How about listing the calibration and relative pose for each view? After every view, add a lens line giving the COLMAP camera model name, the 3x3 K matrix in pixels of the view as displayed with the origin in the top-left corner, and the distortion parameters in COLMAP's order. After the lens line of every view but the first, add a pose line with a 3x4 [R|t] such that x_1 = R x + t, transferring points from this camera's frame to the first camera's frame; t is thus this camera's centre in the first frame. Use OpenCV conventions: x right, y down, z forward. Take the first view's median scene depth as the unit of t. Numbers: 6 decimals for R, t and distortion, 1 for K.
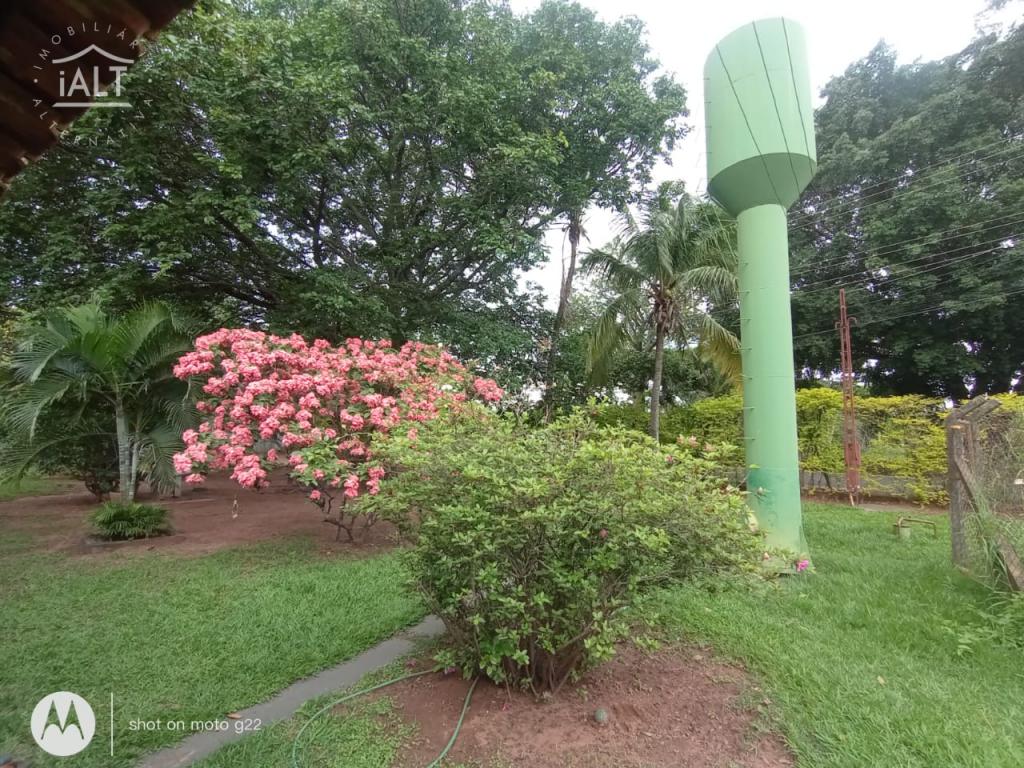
lens RADIAL K [[470.1, 0, 518.4], [0, 470.1, 381.8], [0, 0, 1]] dist [0.002640, 0.000235]
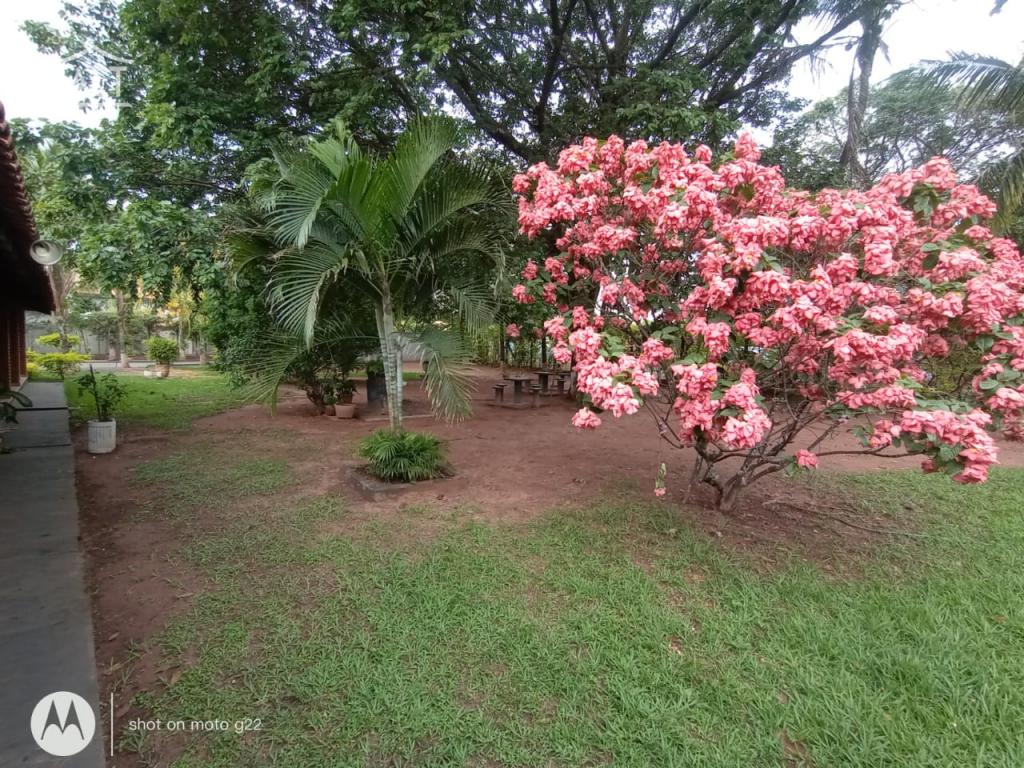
lens RADIAL K [[470.1, 0, 518.4], [0, 470.1, 381.8], [0, 0, 1]] dist [0.002640, 0.000235]
pose [[0.972267, 0.031165, -0.231789, -0.508838], [0.012810, 0.982498, 0.185833, 0.050813], [0.233524, -0.183649, 0.954851, 0.379674]]
